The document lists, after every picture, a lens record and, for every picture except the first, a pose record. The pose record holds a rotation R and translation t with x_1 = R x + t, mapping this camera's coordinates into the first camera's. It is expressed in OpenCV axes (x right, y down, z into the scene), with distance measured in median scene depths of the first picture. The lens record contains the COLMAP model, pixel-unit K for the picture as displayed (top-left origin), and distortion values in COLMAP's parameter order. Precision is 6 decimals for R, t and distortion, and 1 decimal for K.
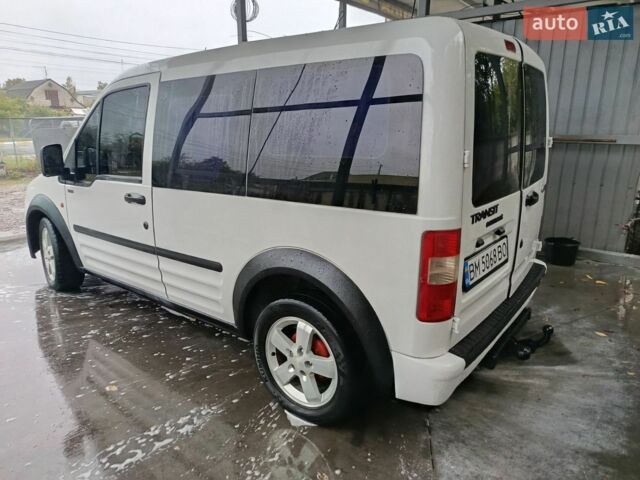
lens RADIAL K [[451.4, 0, 322.1], [0, 451.4, 240.3], [0, 0, 1]] dist [0.004611, 0.001715]
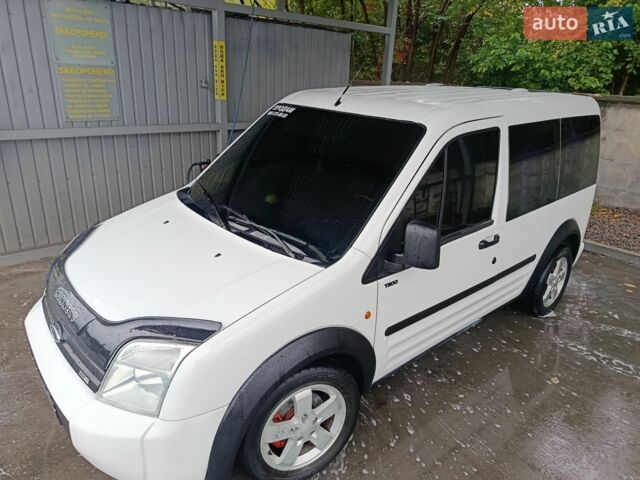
lens RADIAL K [[452.3, 0, 320.0], [0, 452.3, 240.0], [0, 0, 1]] dist [0.003210, -0.000316]
pose [[0.184759, -0.334296, 0.924181, -1.546633], [0.199346, 0.933570, 0.297839, -0.513668], [-0.962354, 0.129204, 0.239126, 1.226243]]
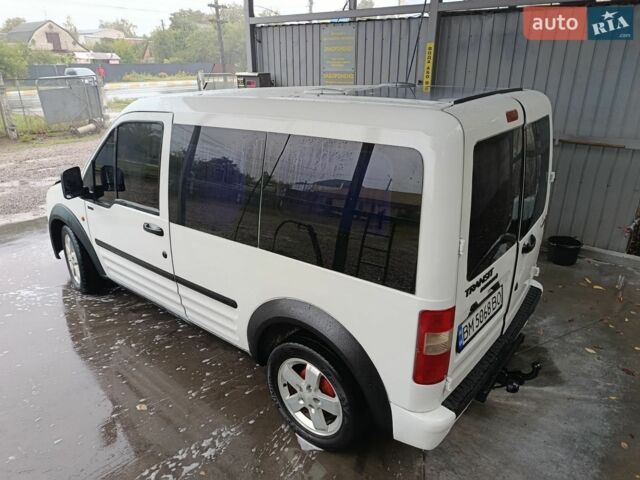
lens RADIAL K [[452.3, 0, 320.0], [0, 452.3, 240.0], [0, 0, 1]] dist [0.003210, -0.000316]
pose [[0.999677, 0.002796, -0.025275, 0.004650], [0.000338, 0.992384, 0.123179, -0.214790], [0.025427, -0.123147, 0.992063, -0.051600]]
